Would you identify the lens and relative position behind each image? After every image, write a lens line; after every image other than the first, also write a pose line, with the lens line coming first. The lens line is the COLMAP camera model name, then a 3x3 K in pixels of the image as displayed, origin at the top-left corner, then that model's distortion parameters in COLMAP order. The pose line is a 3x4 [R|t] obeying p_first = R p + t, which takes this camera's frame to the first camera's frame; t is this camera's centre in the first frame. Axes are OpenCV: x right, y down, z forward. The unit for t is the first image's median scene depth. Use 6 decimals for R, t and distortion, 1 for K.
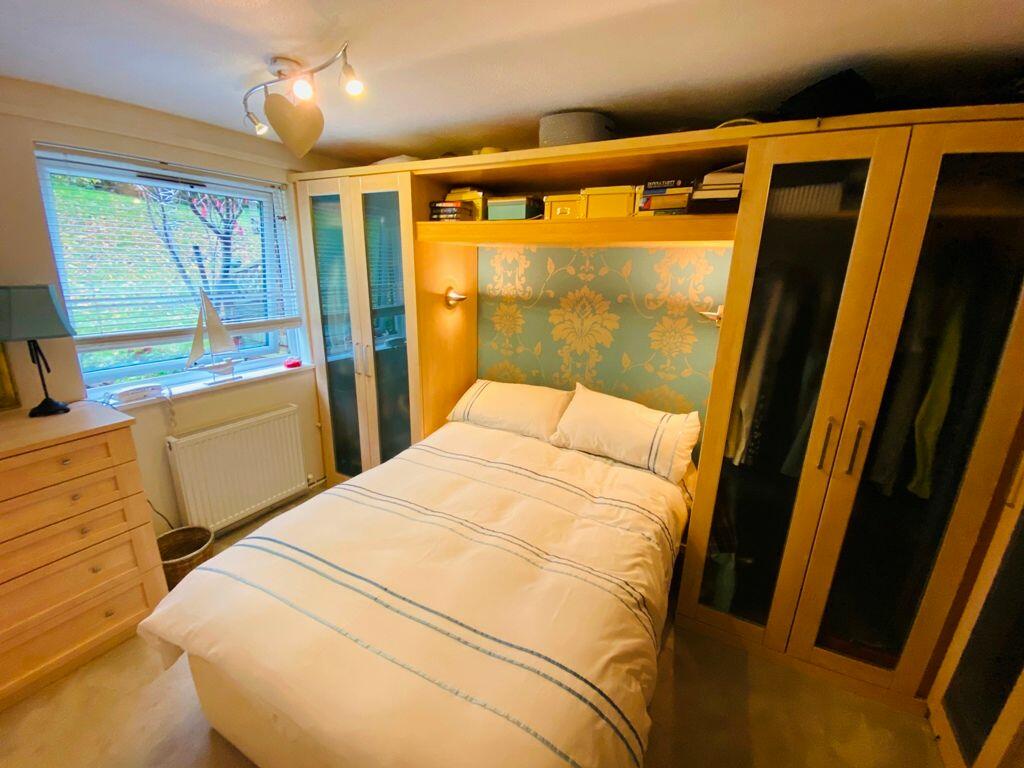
lens RADIAL K [[417.9, 0, 509.3], [0, 417.9, 388.6], [0, 0, 1]] dist [0.022653, -0.001484]
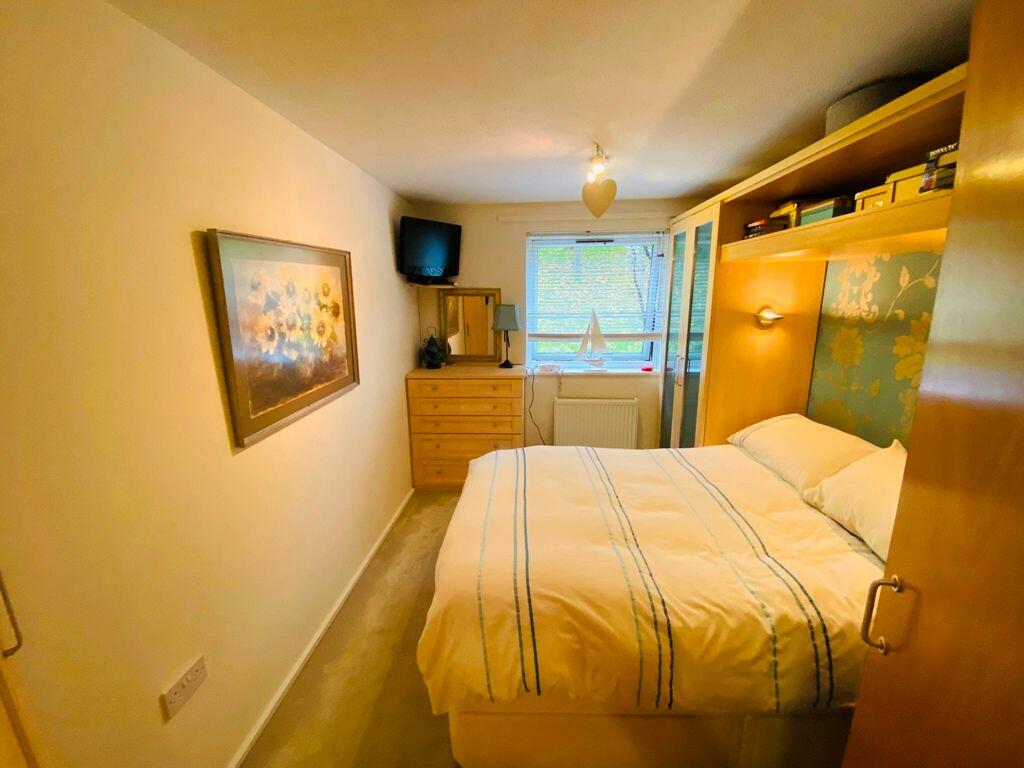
lens RADIAL K [[417.9, 0, 509.9], [0, 417.9, 381.7], [0, 0, 1]] dist [0.022653, -0.001484]
pose [[0.426744, 0.158096, -0.890447, 0.541568], [-0.236207, 0.969910, 0.059003, 0.003135], [0.872981, 0.185151, 0.451247, 0.107066]]
